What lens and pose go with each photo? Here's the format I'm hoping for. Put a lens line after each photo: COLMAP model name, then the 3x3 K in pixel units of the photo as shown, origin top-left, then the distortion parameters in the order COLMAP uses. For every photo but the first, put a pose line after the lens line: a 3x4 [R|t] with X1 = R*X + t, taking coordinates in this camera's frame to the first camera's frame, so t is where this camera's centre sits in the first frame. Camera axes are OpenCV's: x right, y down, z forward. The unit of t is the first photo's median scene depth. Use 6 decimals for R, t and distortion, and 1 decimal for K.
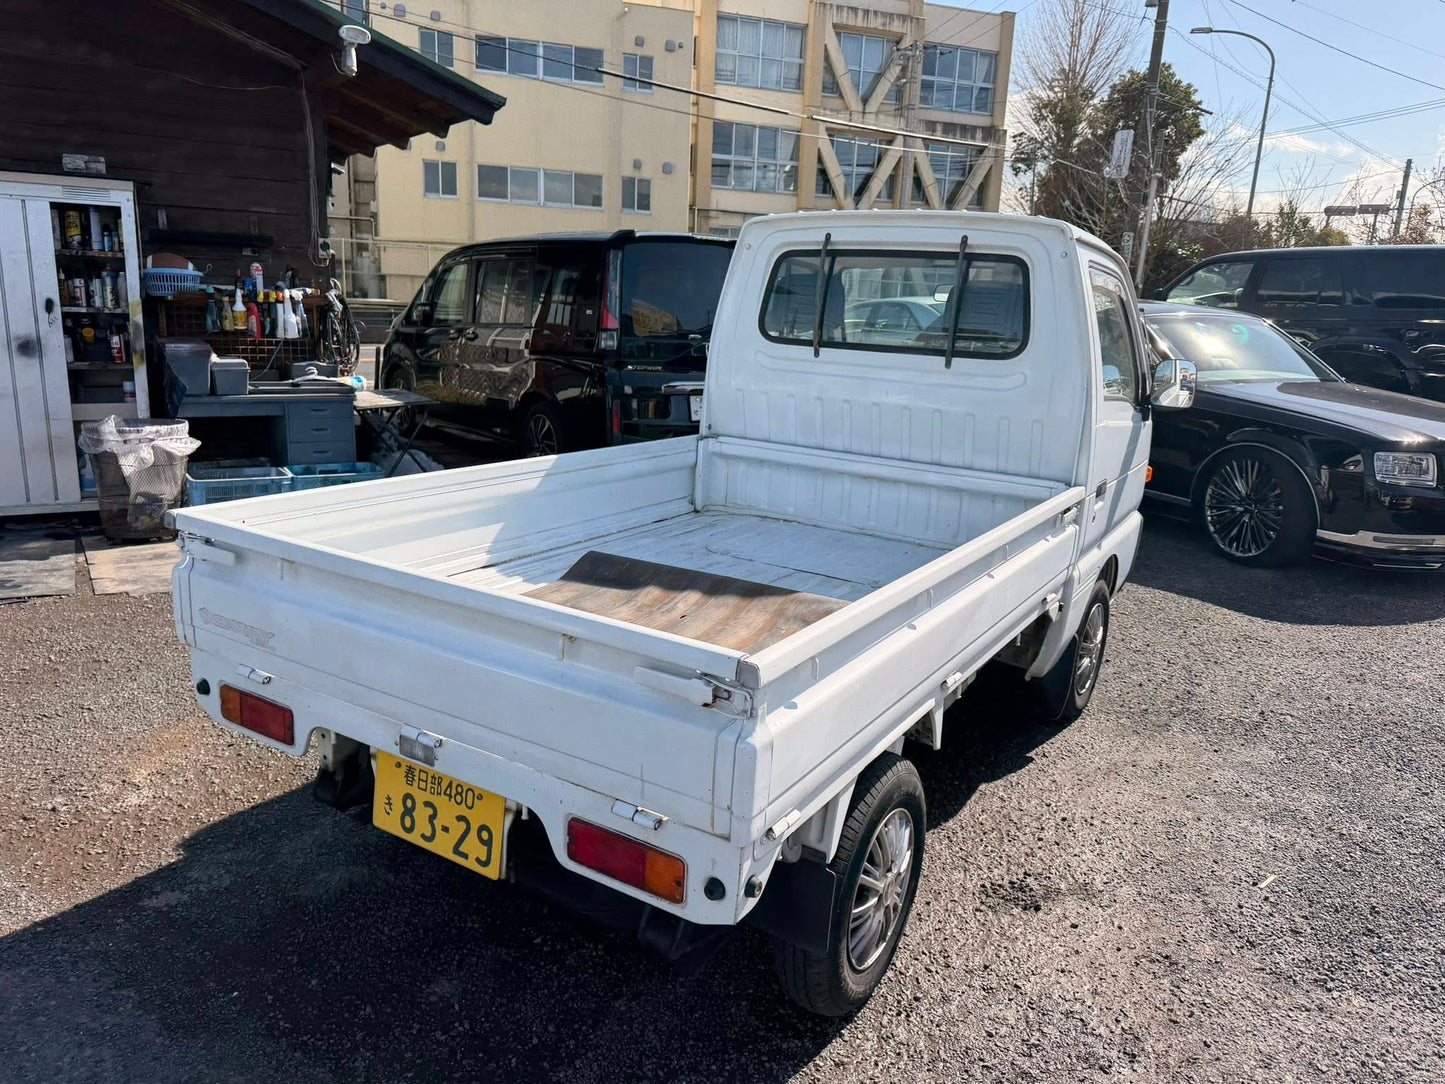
lens RADIAL K [[1015.4, 0, 731.1], [0, 1015.4, 557.2], [0, 0, 1]] dist [0.026549, -0.045518]
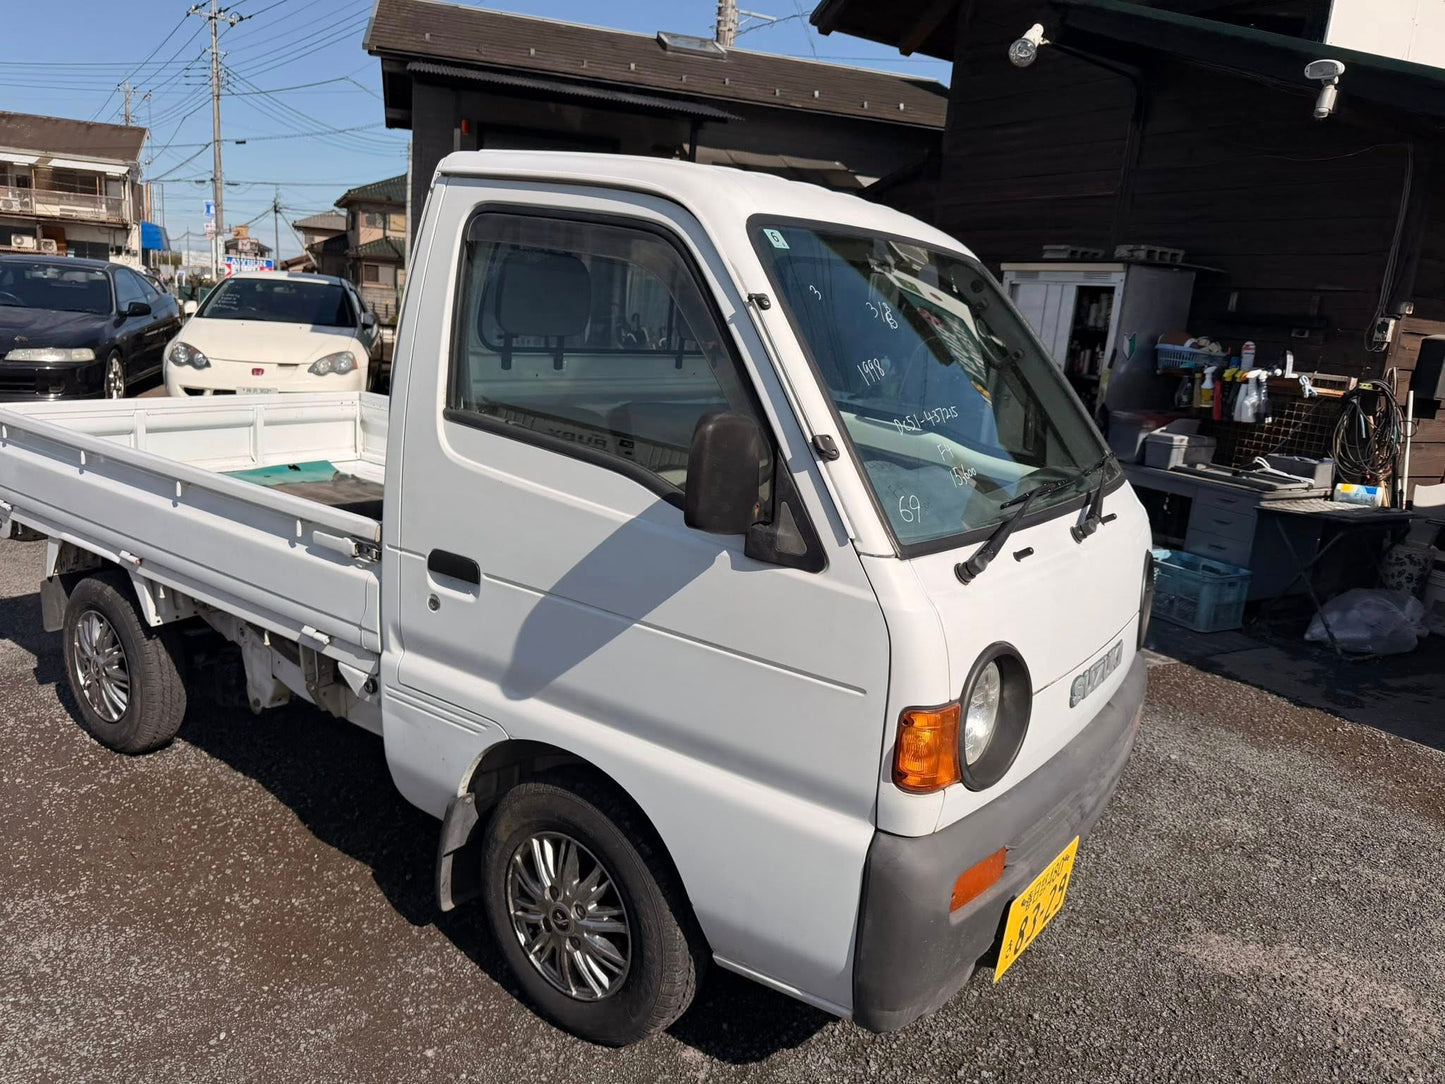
lens RADIAL K [[1015.4, 0, 734.7], [0, 1015.4, 544.8], [0, 0, 1]] dist [0.026549, -0.045518]
pose [[-0.046814, 0.174431, -0.983556, 0.785217], [-0.329283, 0.926904, 0.180057, -0.200991], [0.943070, 0.332298, 0.014045, 0.943735]]
